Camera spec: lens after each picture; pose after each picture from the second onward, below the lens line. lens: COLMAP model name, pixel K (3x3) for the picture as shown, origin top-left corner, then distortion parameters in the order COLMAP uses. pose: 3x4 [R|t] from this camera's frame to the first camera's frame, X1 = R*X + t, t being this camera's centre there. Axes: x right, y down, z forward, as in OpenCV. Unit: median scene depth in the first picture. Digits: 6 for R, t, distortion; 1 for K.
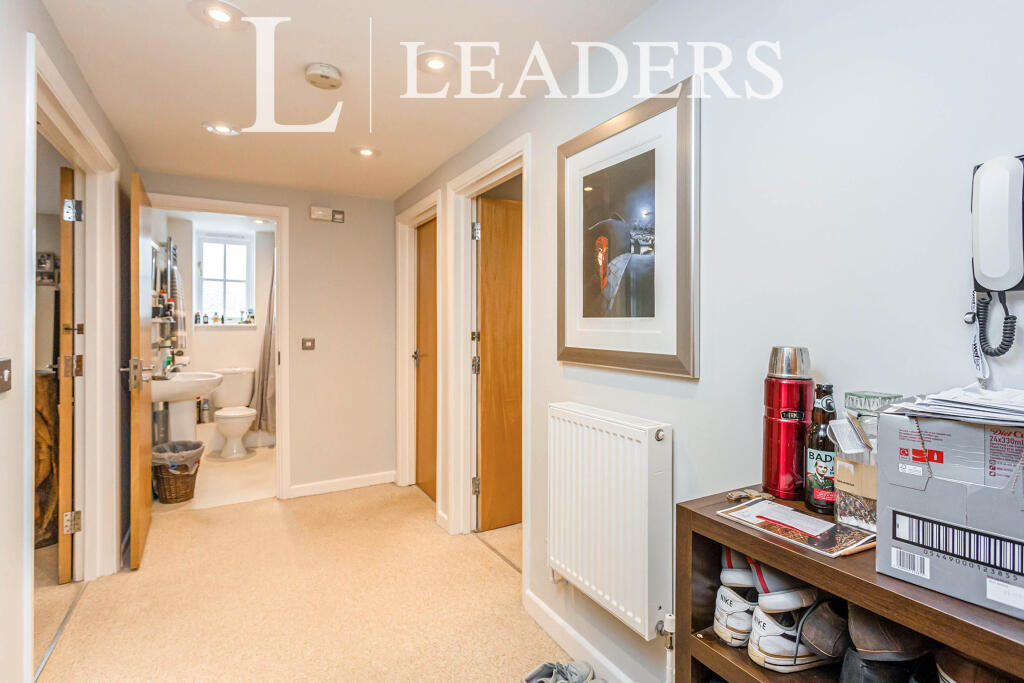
lens RADIAL K [[493.0, 0, 512.2], [0, 493.0, 323.3], [0, 0, 1]] dist [0.000733, 0.001080]
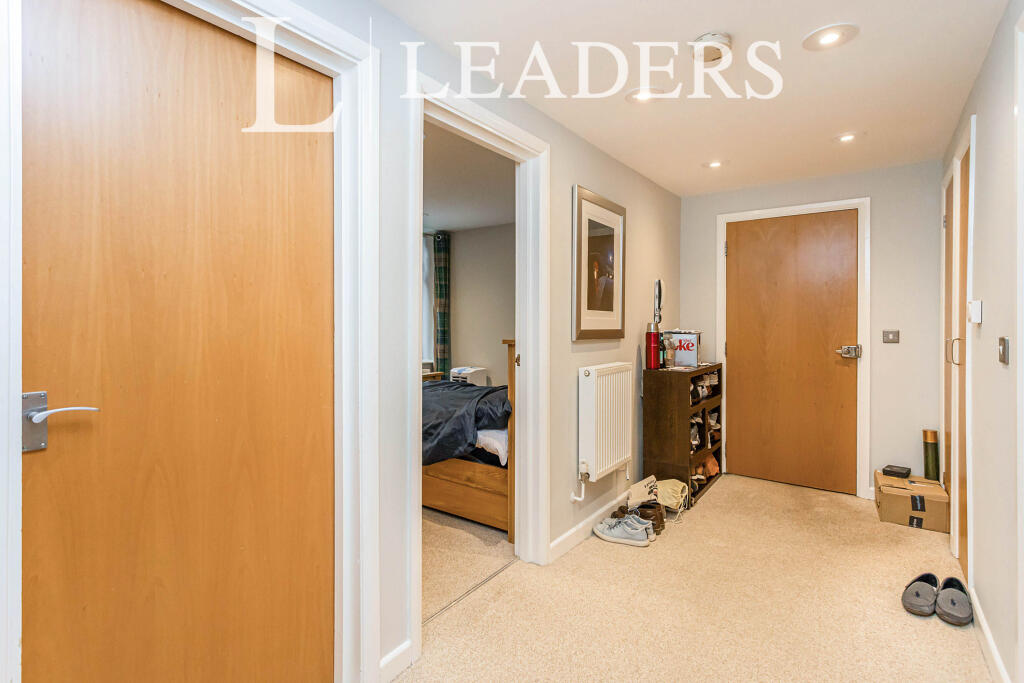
lens RADIAL K [[493.0, 0, 512.2], [0, 493.0, 323.3], [0, 0, 1]] dist [0.000733, 0.001080]
pose [[-0.412717, -0.004031, 0.910850, -0.689523], [-0.000916, 0.999992, 0.004011, 0.014326], [-0.910859, 0.000821, -0.412717, 1.103473]]
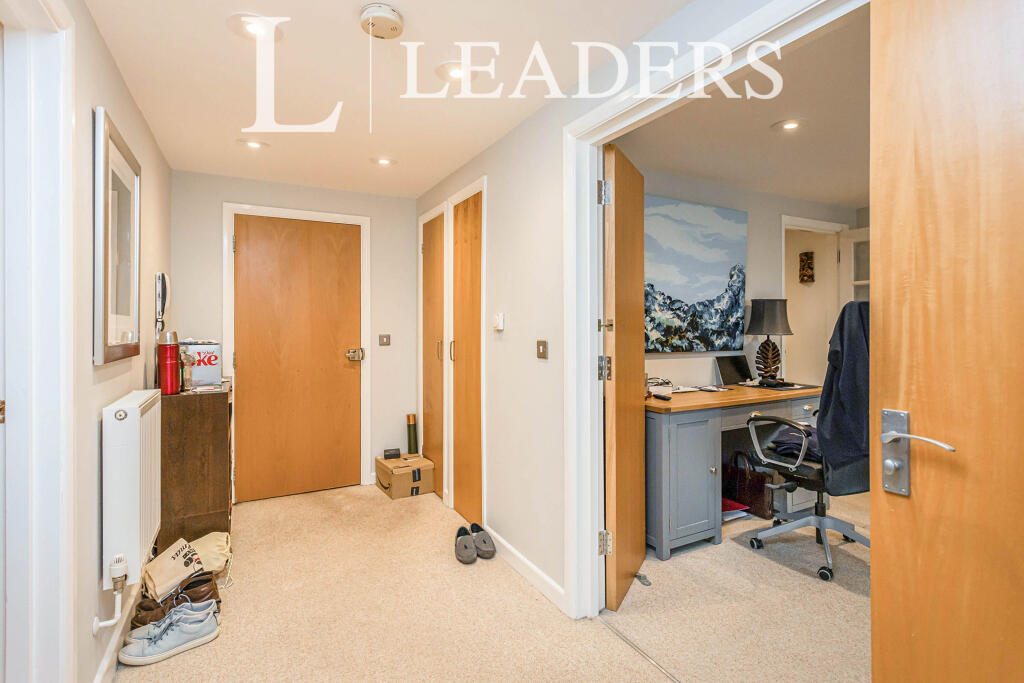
lens RADIAL K [[493.0, 0, 512.2], [0, 493.0, 323.3], [0, 0, 1]] dist [0.000733, 0.001080]
pose [[-0.999839, 0.000787, 0.017918, -0.390691], [0.000785, 1.000000, -0.000131, 0.004401], [-0.017918, -0.000117, -0.999839, 1.163714]]
